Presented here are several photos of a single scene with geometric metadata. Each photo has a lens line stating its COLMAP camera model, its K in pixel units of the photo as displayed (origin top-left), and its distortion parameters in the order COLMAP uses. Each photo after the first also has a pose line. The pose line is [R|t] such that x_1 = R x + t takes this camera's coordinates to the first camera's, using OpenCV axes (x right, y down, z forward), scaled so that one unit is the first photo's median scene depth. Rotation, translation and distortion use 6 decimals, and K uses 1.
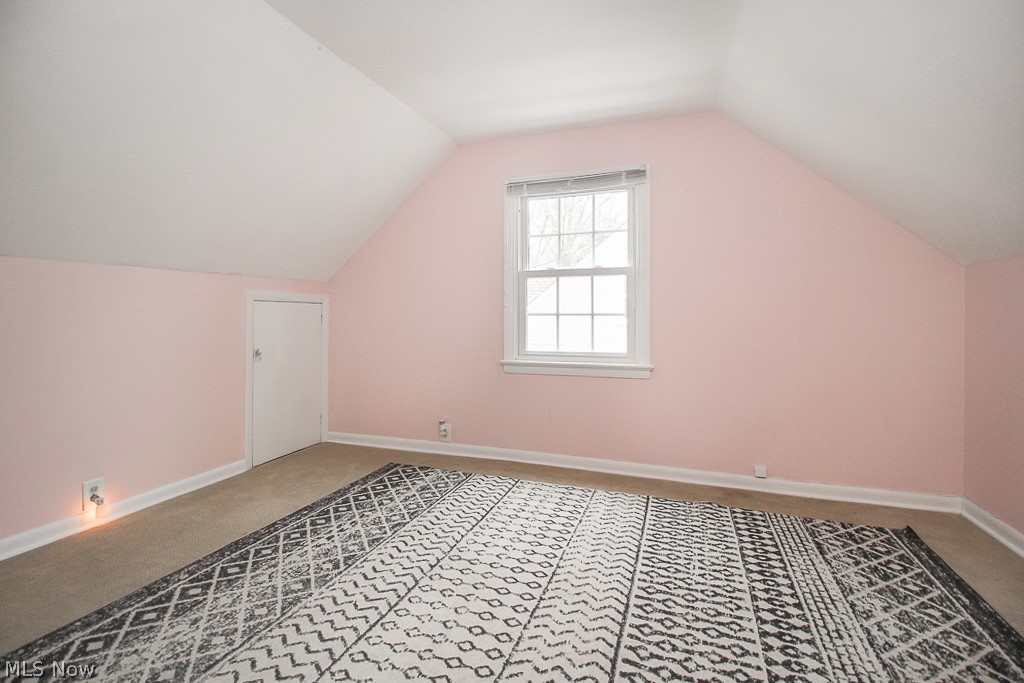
lens RADIAL K [[480.5, 0, 490.6], [0, 480.5, 322.8], [0, 0, 1]] dist [0.005201, -0.003638]
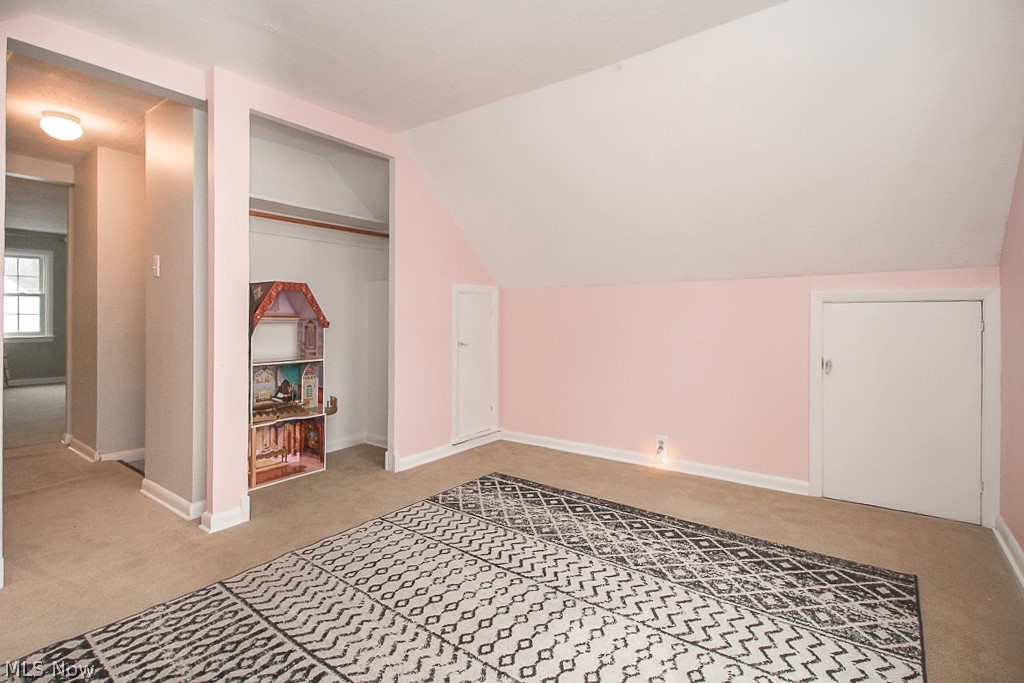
lens RADIAL K [[480.5, 0, 507.6], [0, 480.5, 317.8], [0, 0, 1]] dist [0.005201, -0.003638]
pose [[-0.260954, -0.001345, -0.965350, 0.663324], [-0.017838, 0.999835, 0.003428, -0.014362], [0.965187, 0.018114, -0.260935, 0.946338]]
